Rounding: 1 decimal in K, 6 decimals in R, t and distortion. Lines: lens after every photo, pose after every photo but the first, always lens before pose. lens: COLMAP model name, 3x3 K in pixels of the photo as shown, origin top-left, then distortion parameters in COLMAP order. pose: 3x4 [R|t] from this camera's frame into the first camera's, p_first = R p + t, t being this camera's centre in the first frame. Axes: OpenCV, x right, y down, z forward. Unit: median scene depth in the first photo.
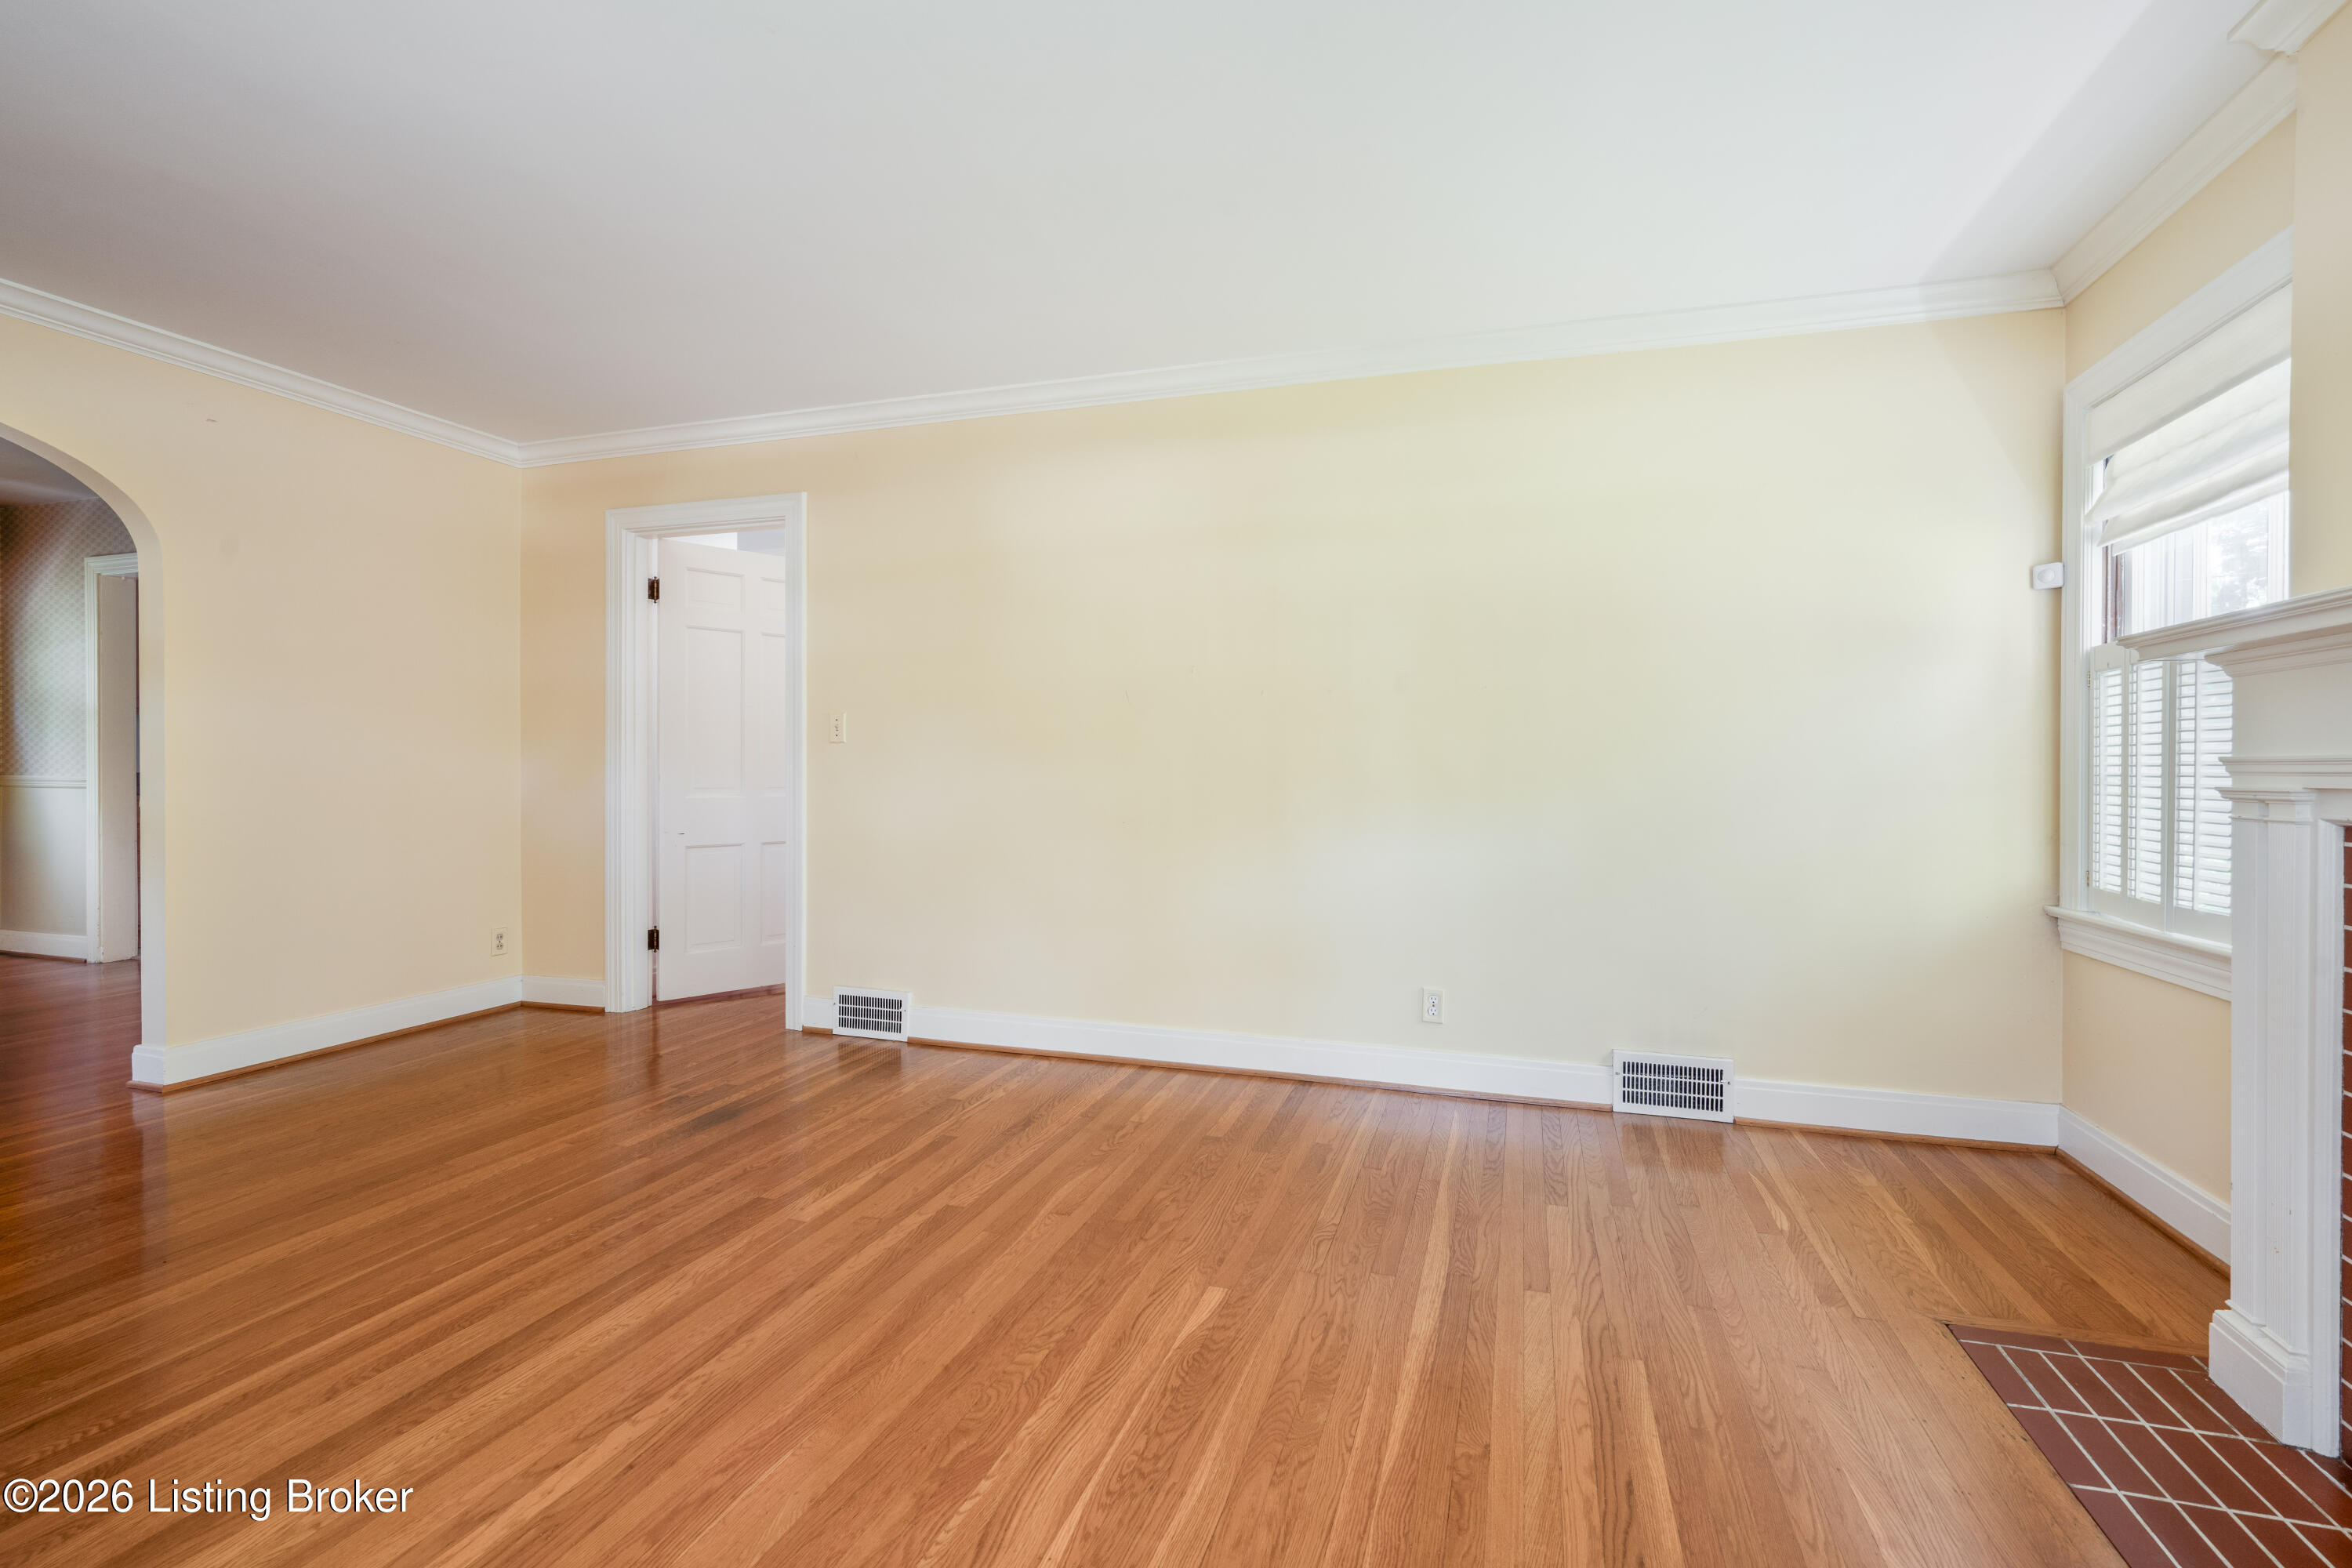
lens RADIAL K [[1187.4, 0, 1176.0], [0, 1187.4, 784.0], [0, 0, 1]] dist [0.000564, 0.000145]
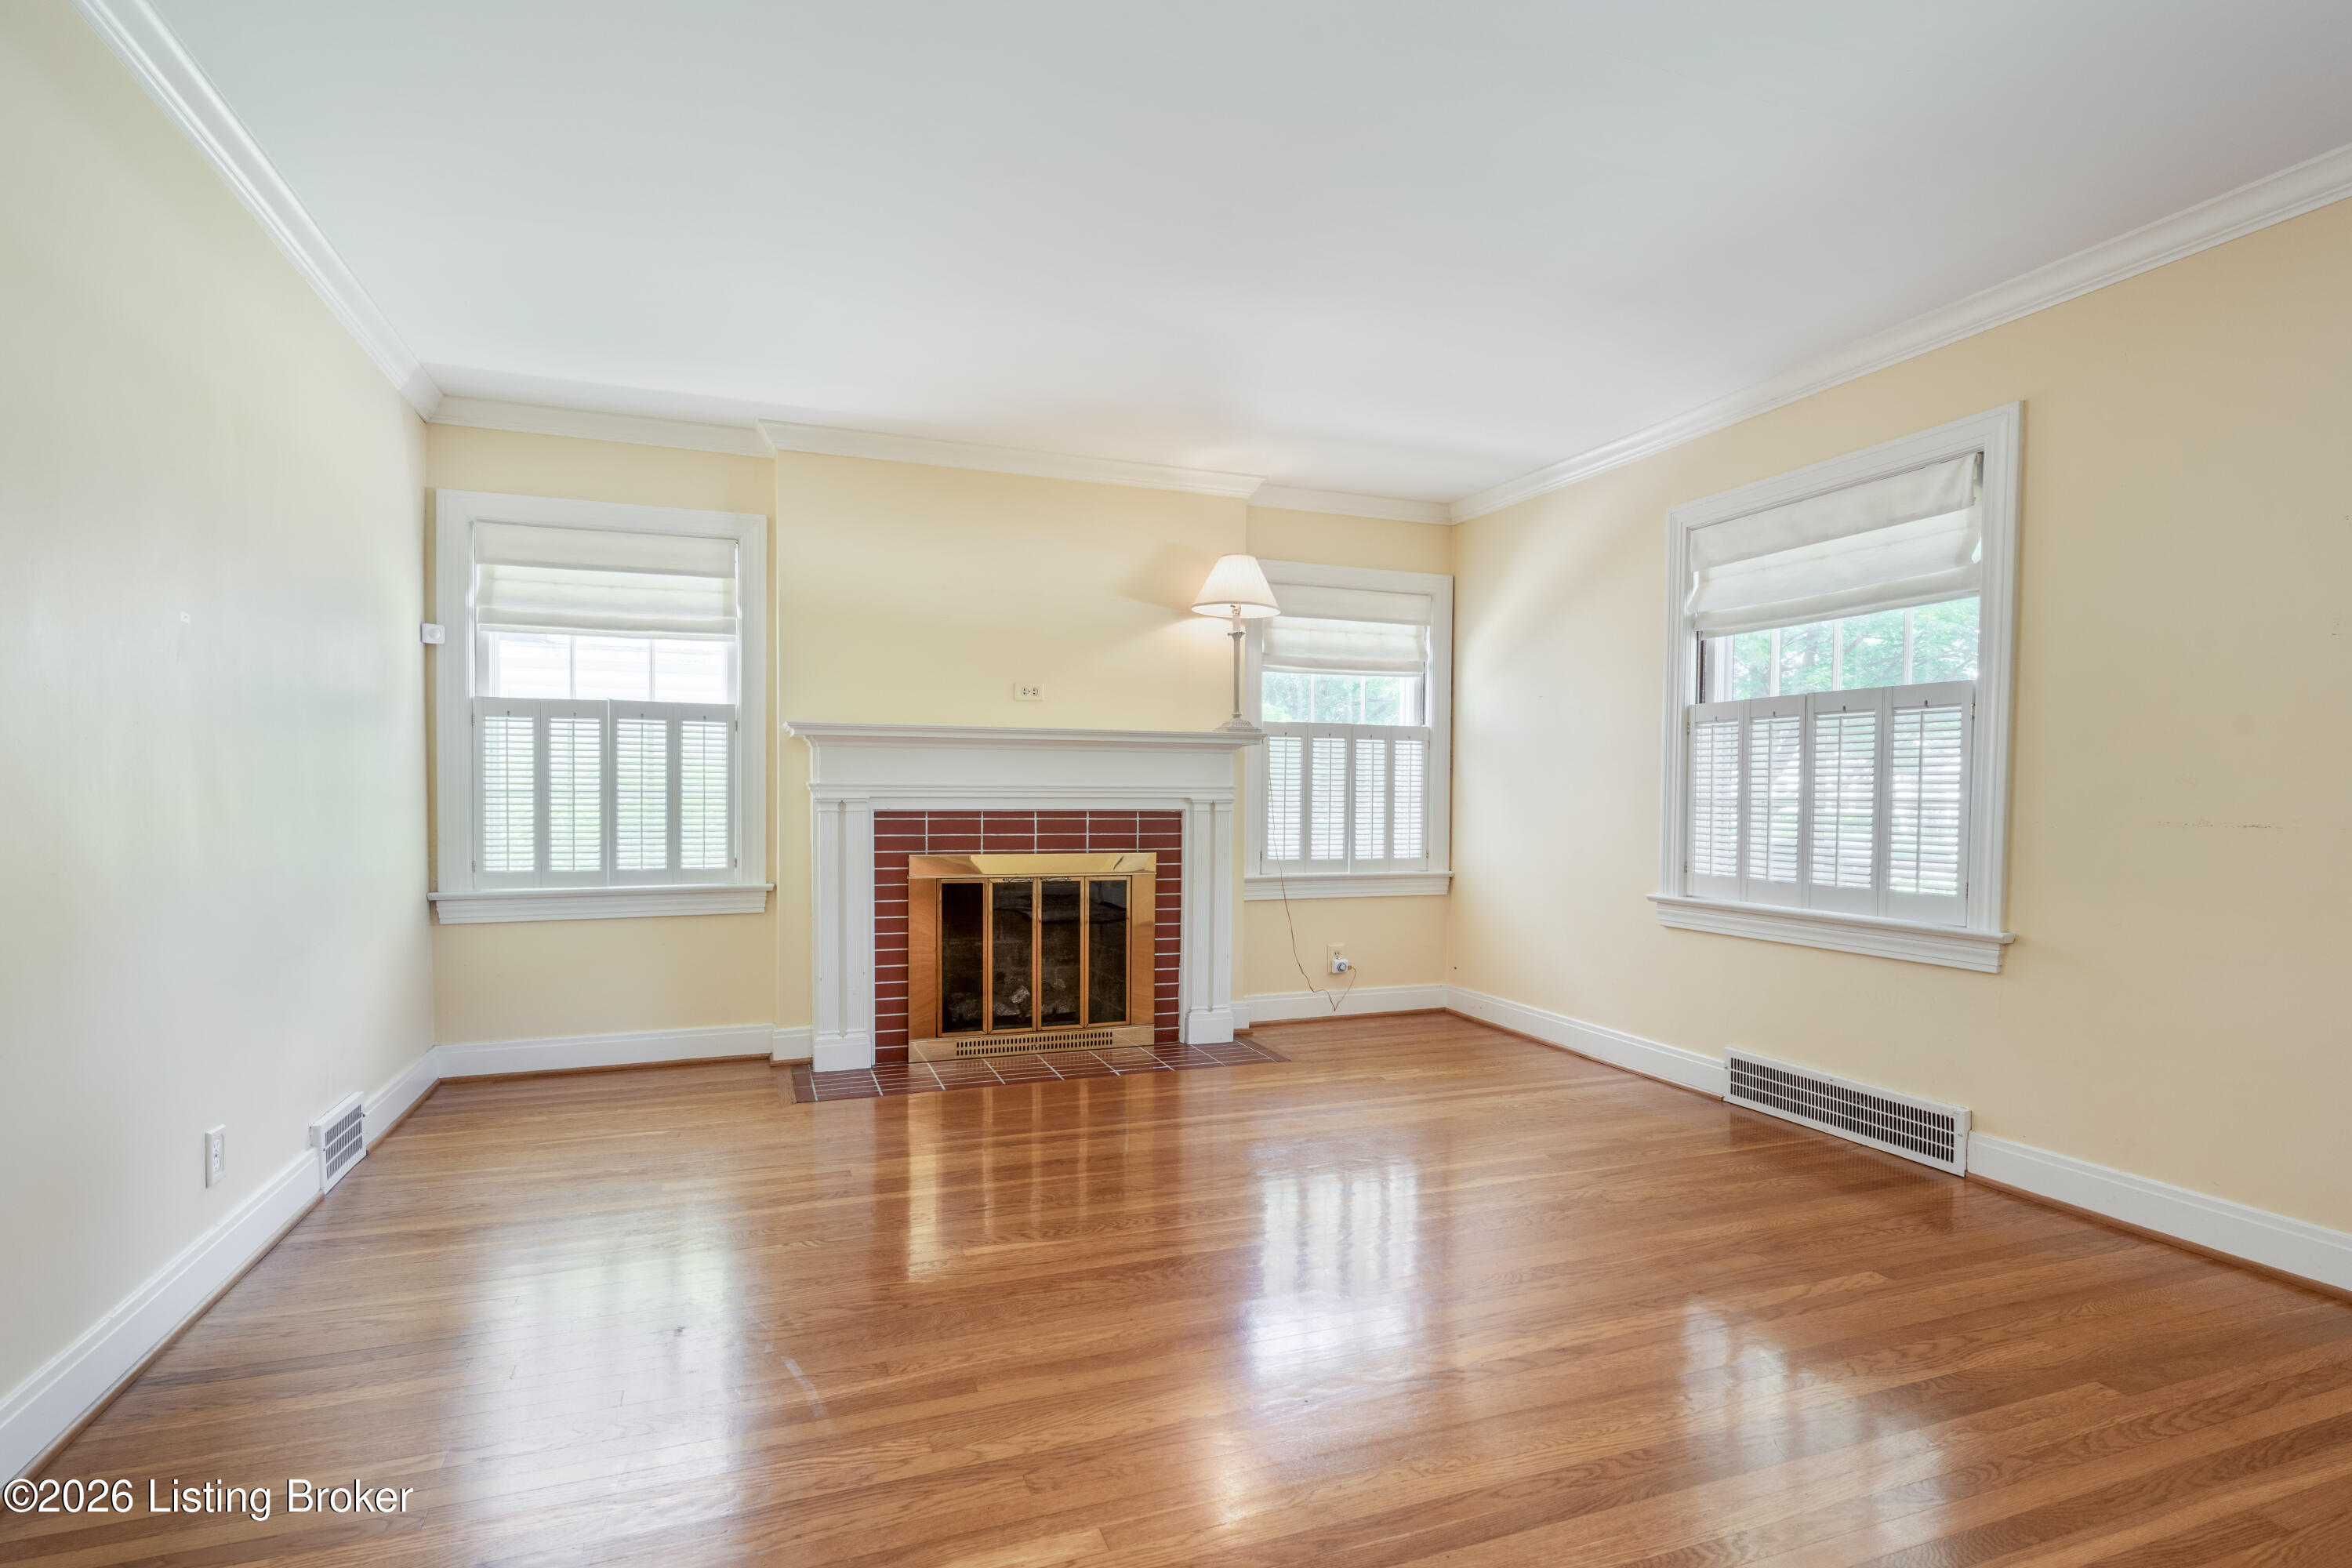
lens RADIAL K [[1060.7, 0, 1176.0], [0, 1060.7, 784.0], [0, 0, 1]] dist [-0.030856, 0.000040]
pose [[-0.651796, -0.000506, 0.758394, -0.750276], [0.002178, 0.999994, 0.002539, -0.017475], [-0.758391, 0.003307, -0.651791, 1.323003]]
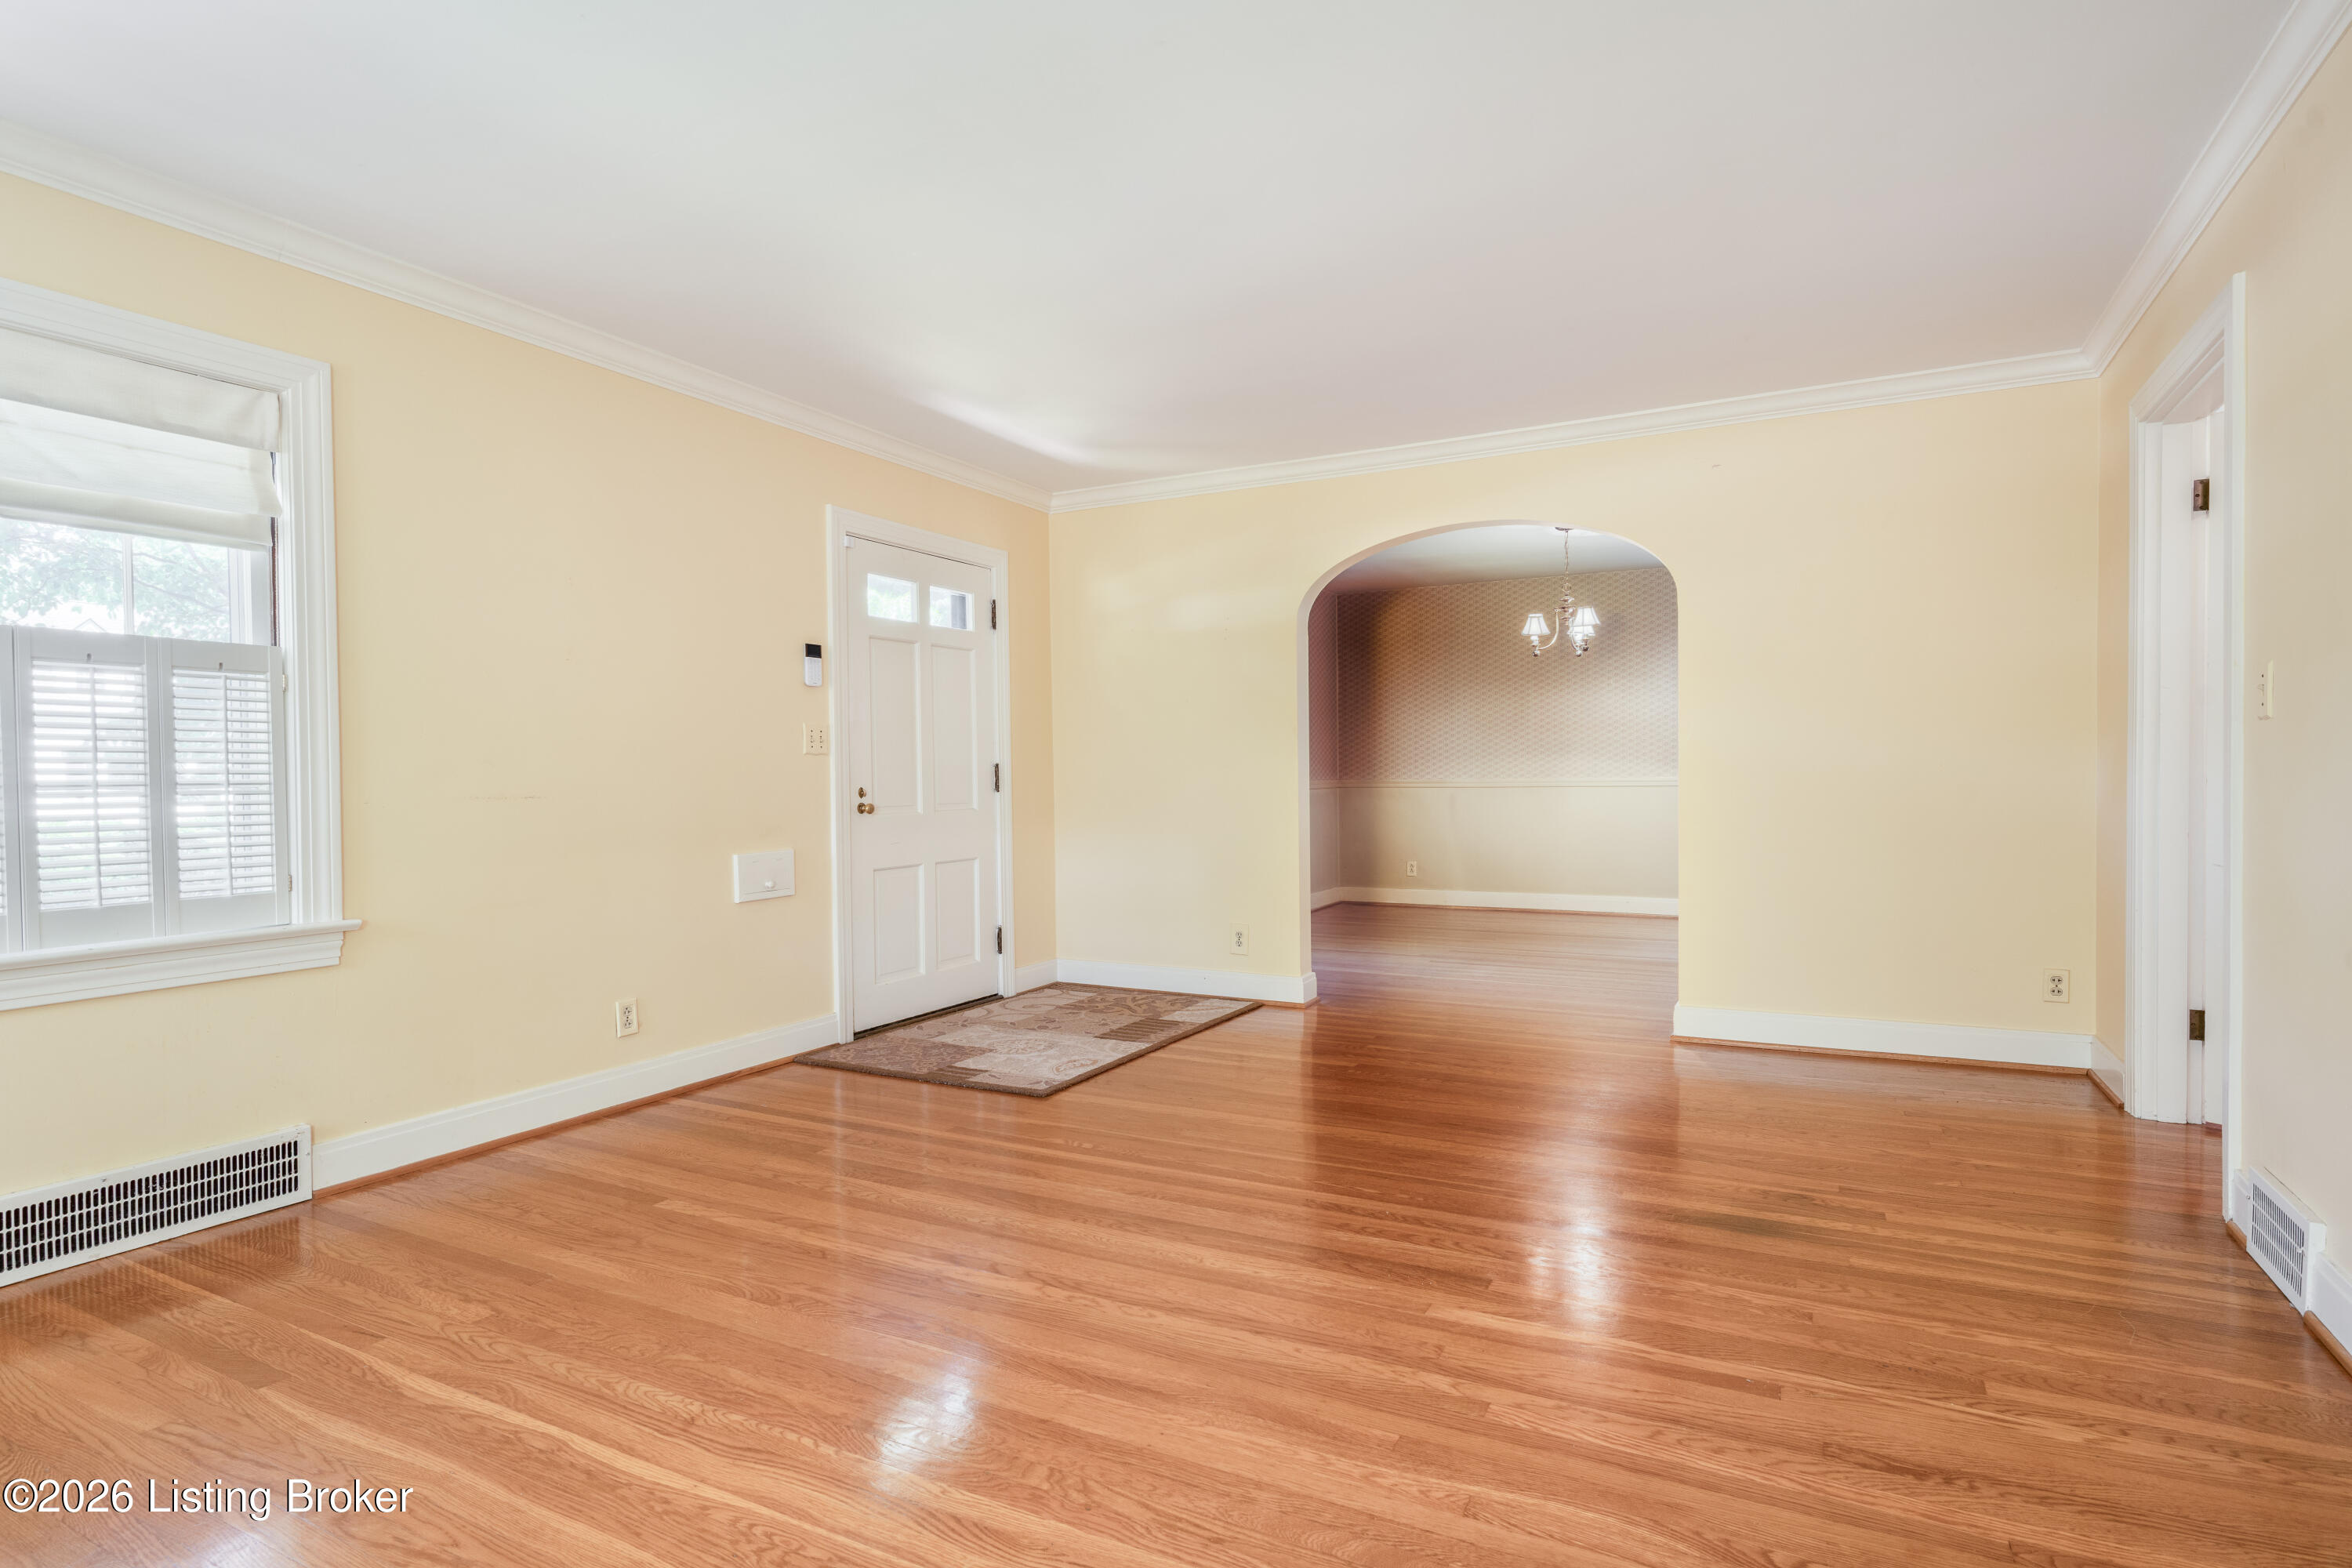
lens RADIAL K [[1144.5, 0, 1176.0], [0, 1144.5, 784.0], [0, 0, 1]] dist [0.000208, -0.000168]
pose [[-0.188830, 0.010844, -0.981950, 0.510422], [-0.007046, 0.999898, 0.012397, -0.013430], [0.981985, 0.009260, -0.188734, 0.978226]]
